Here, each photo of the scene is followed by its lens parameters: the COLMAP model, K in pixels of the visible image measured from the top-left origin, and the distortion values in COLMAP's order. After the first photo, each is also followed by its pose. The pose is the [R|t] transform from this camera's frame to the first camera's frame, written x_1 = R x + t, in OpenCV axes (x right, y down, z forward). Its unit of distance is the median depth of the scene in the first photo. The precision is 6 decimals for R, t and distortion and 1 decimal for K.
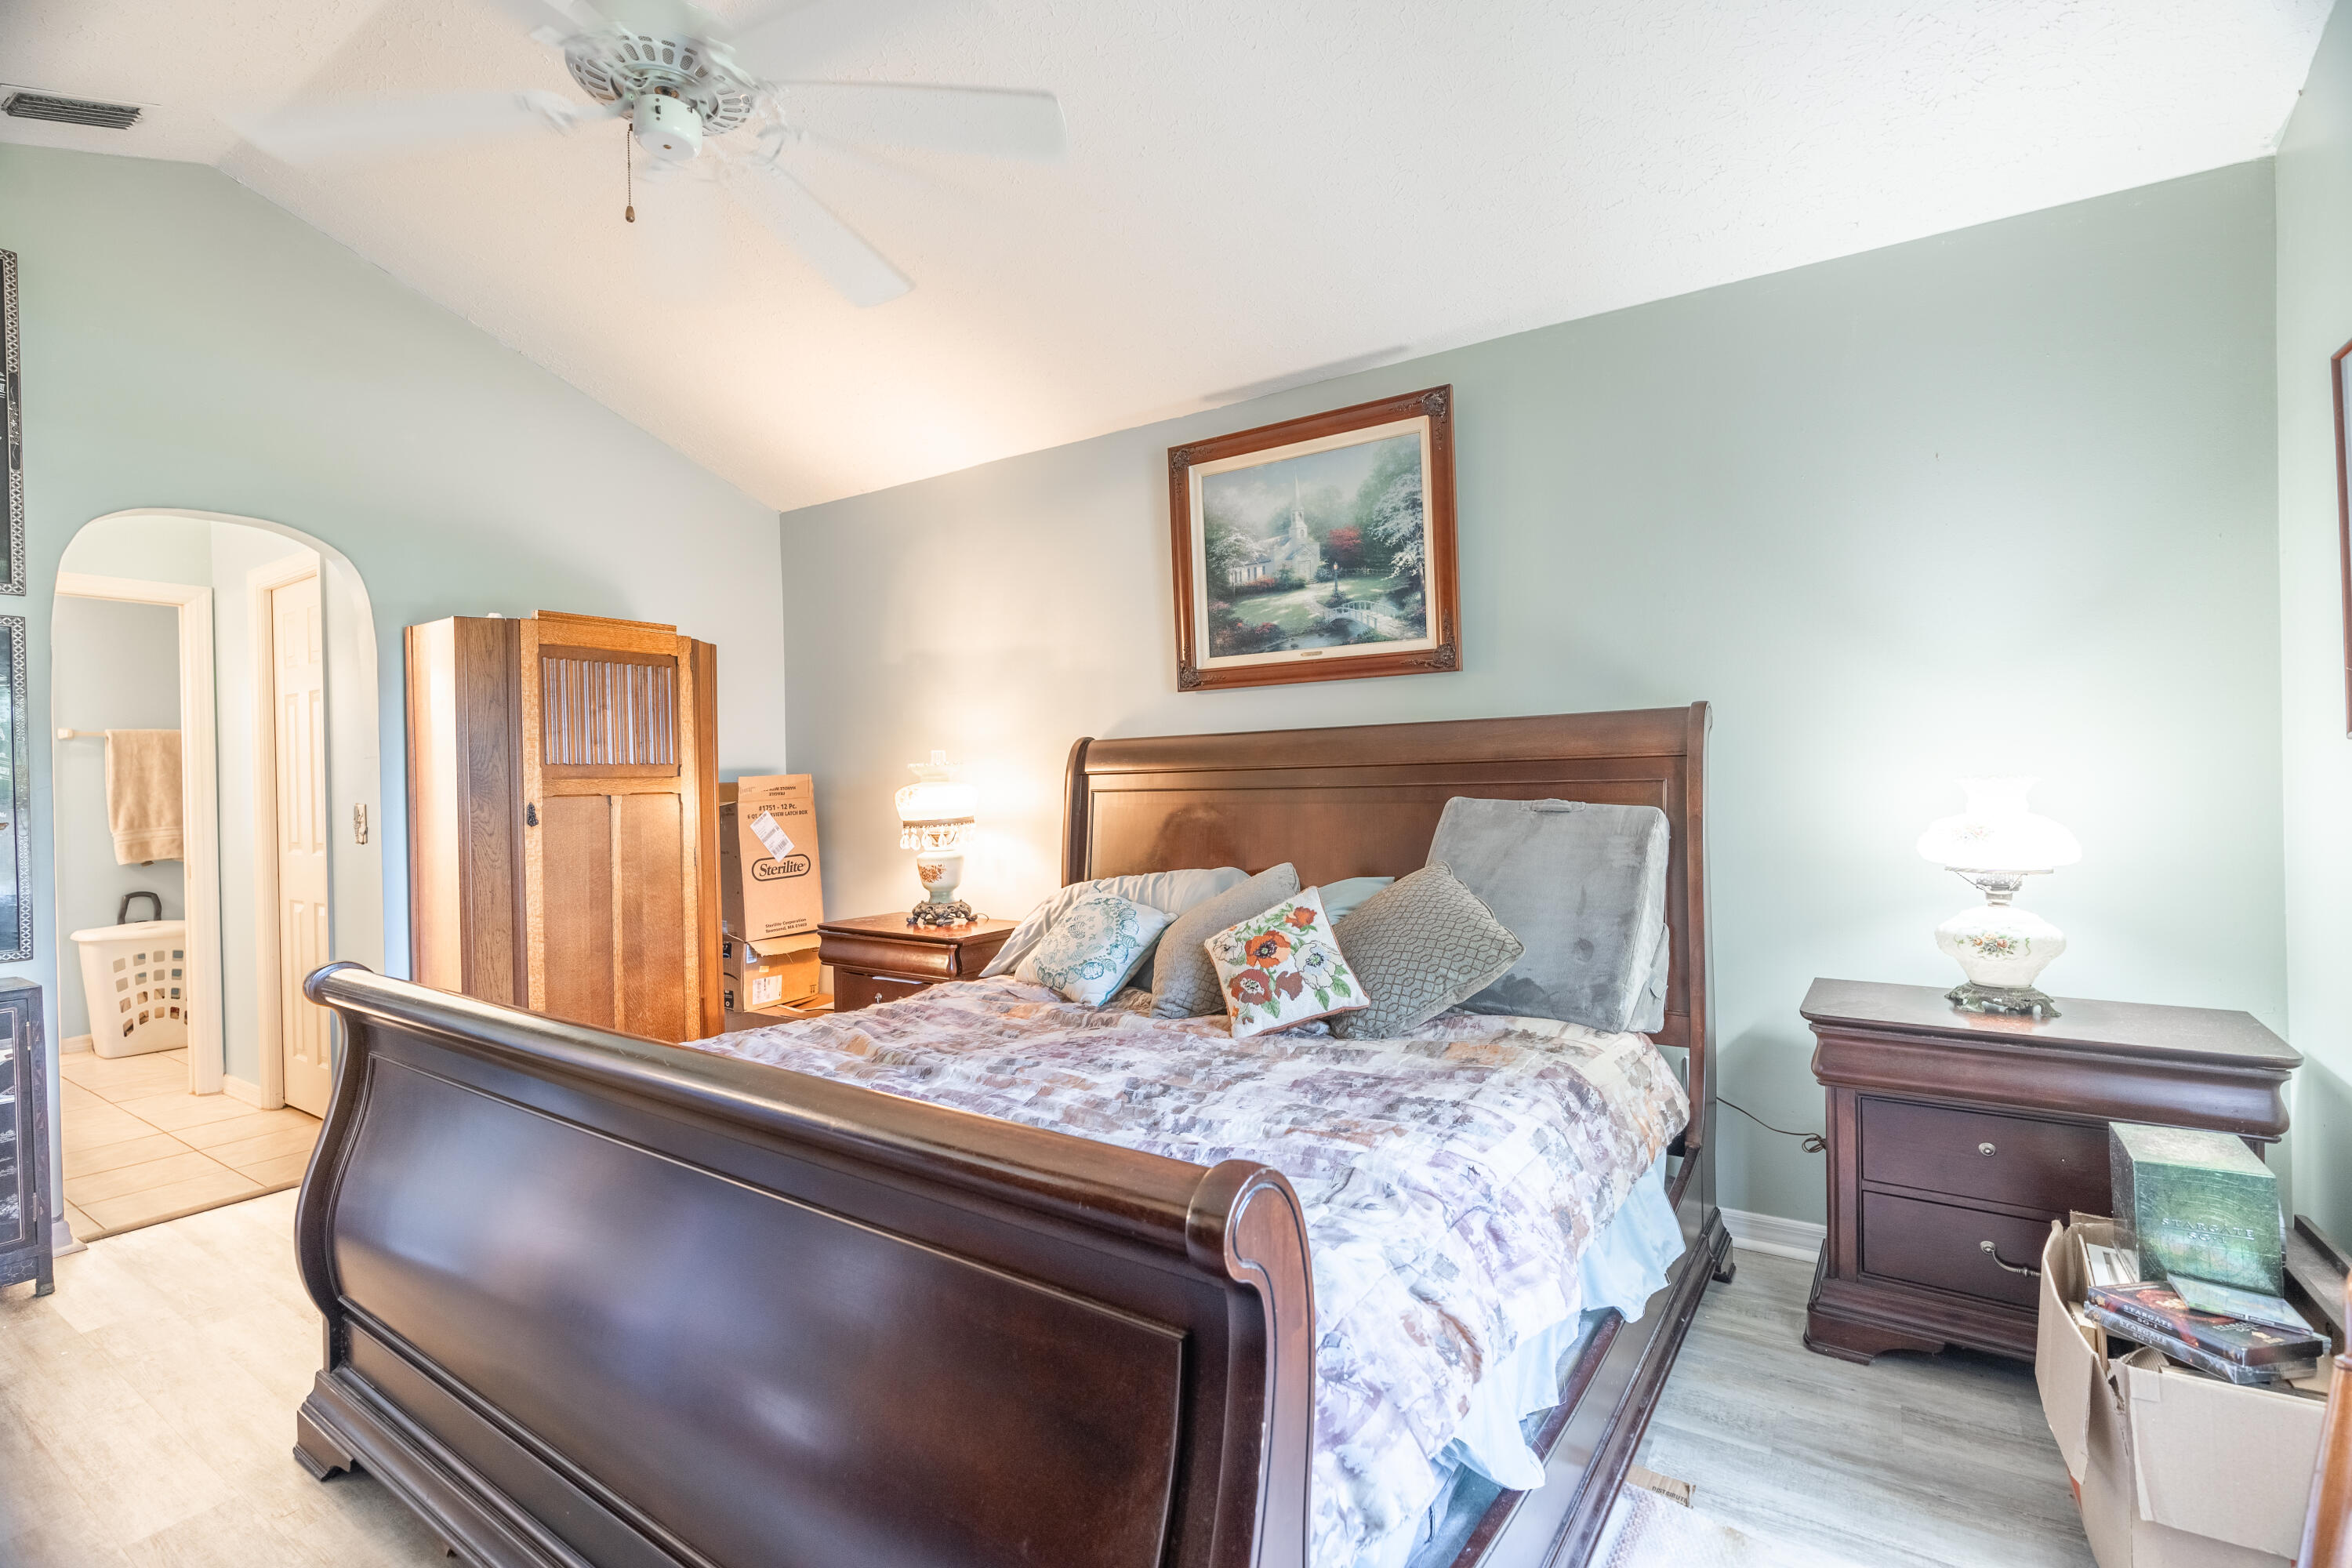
lens RADIAL K [[1080.4, 0, 1174.7], [0, 1080.4, 778.1], [0, 0, 1]] dist [-0.003720, 0.001267]
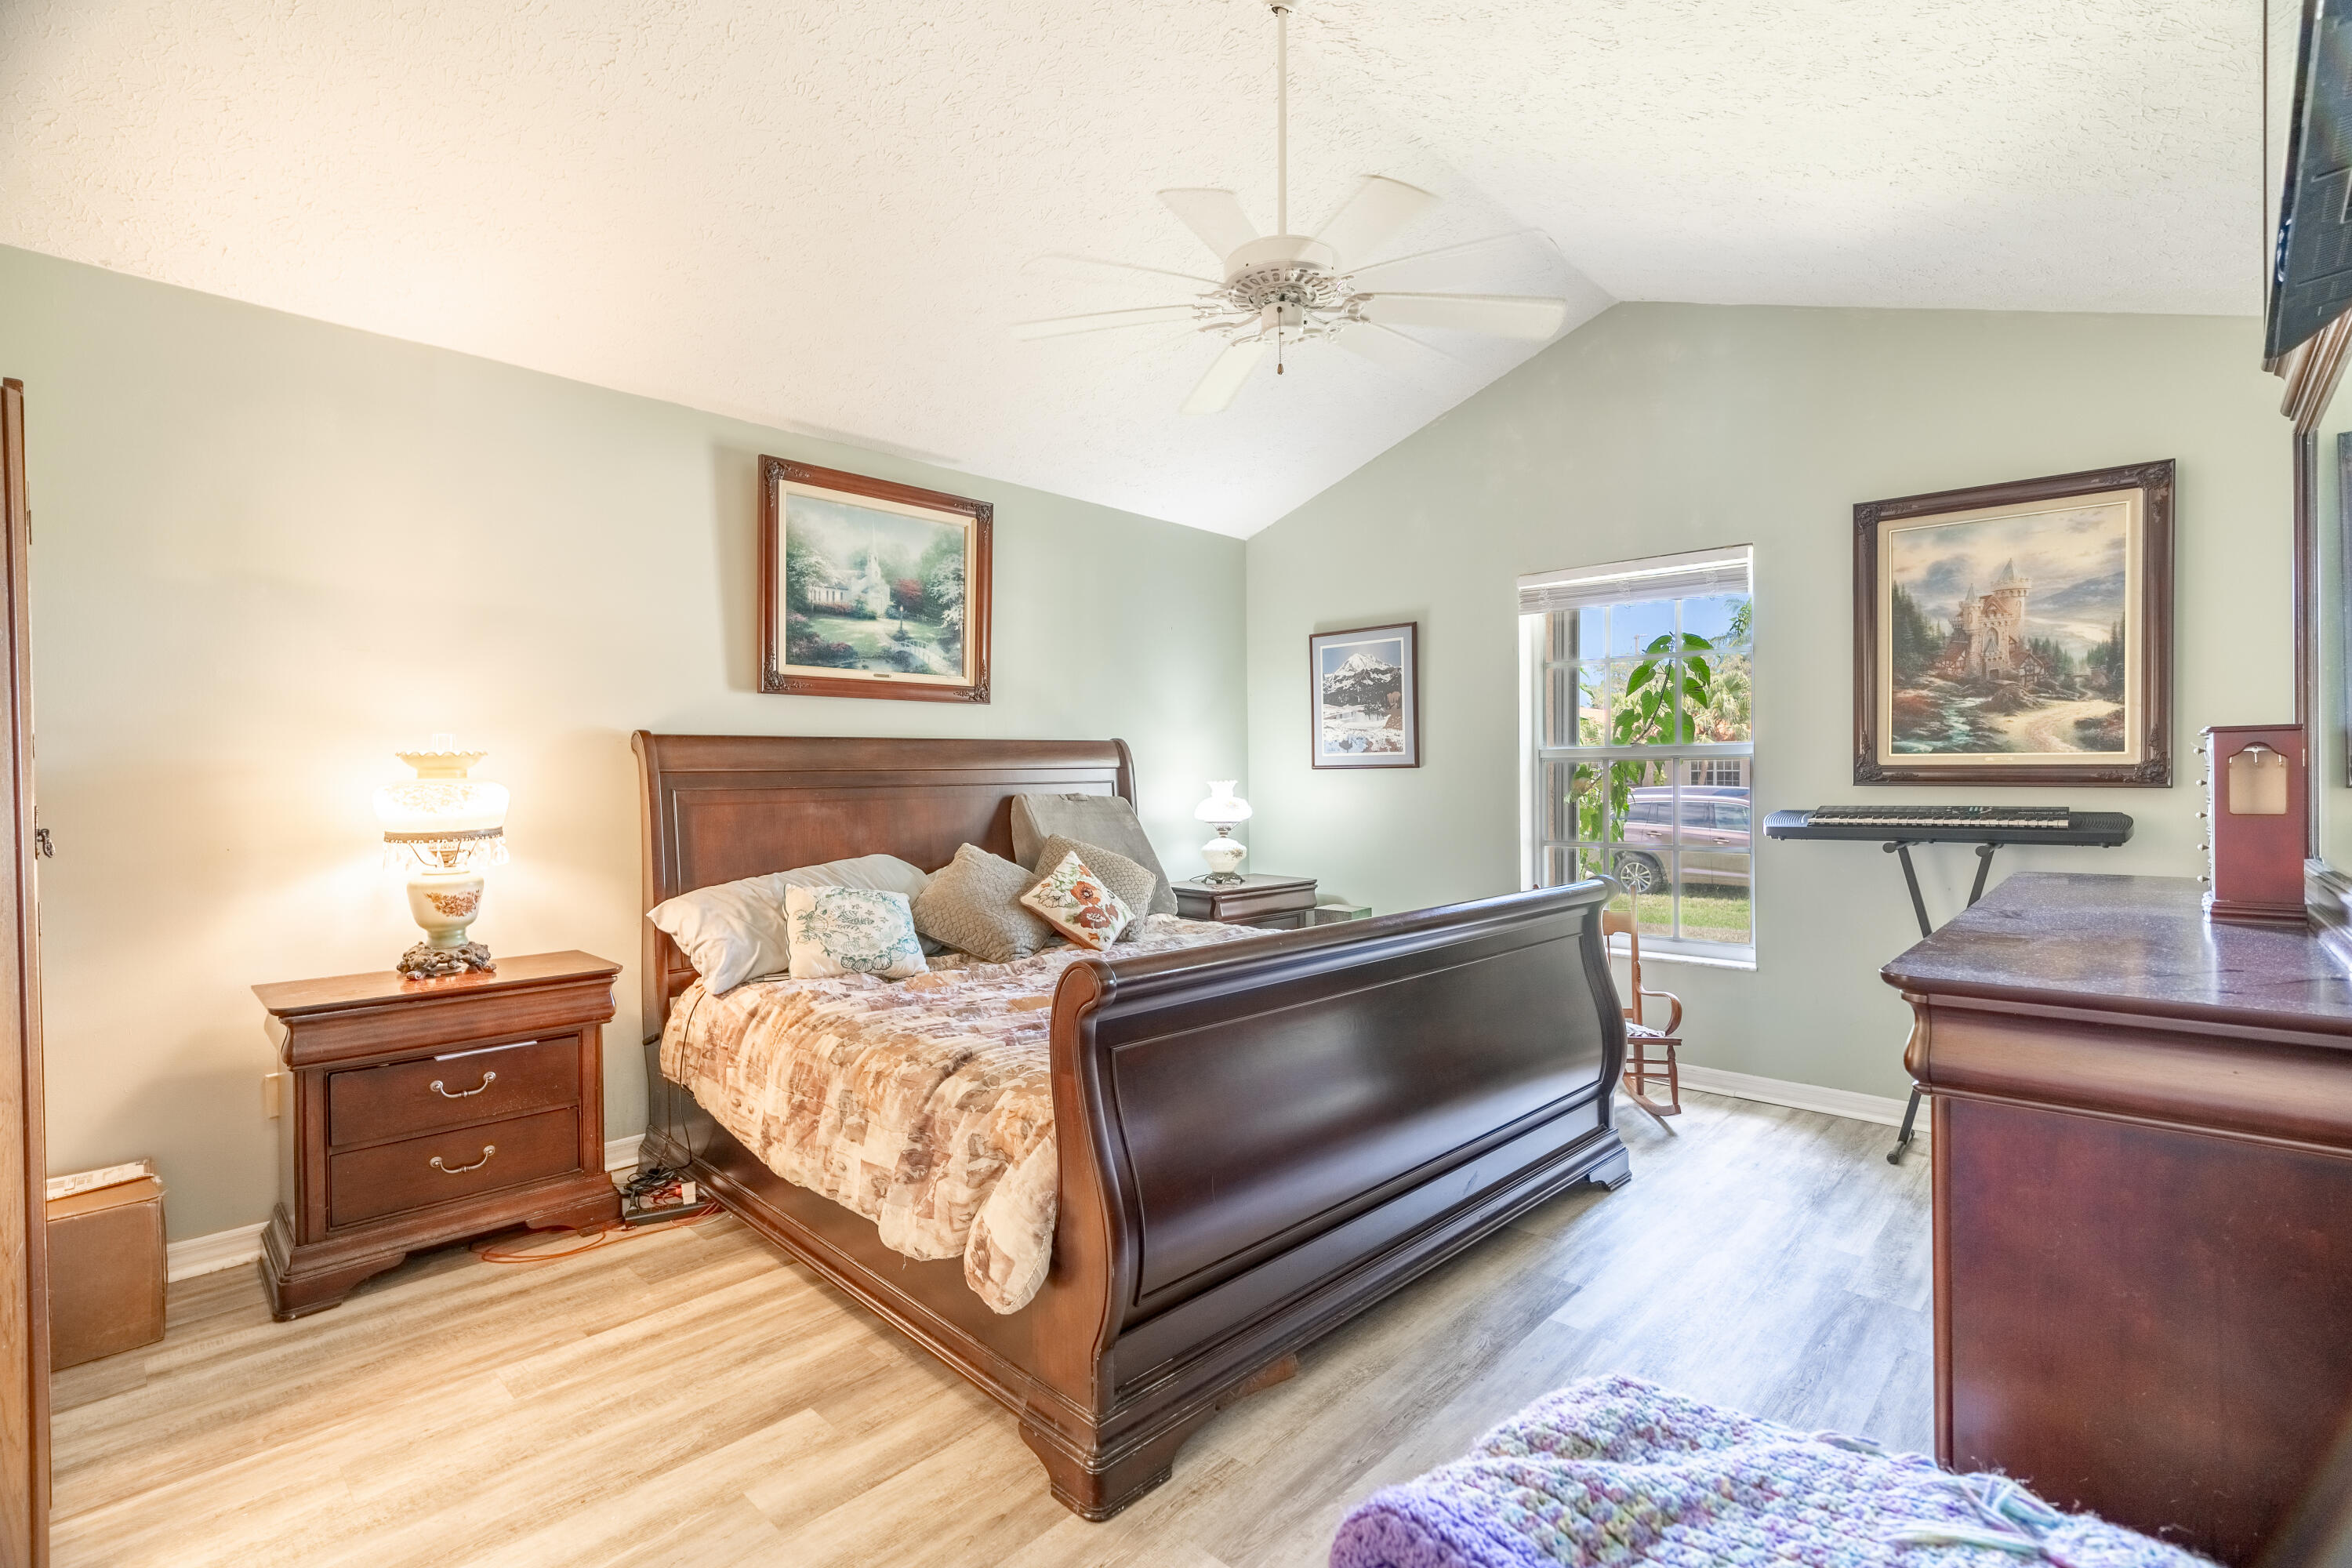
lens RADIAL K [[1080.4, 0, 1174.7], [0, 1080.4, 778.1], [0, 0, 1]] dist [-0.003720, 0.001267]
pose [[0.171250, 0.016763, 0.985085, -0.994325], [0.004329, 0.999833, -0.017766, 0.021568], [-0.985218, 0.007307, 0.171149, 0.469569]]
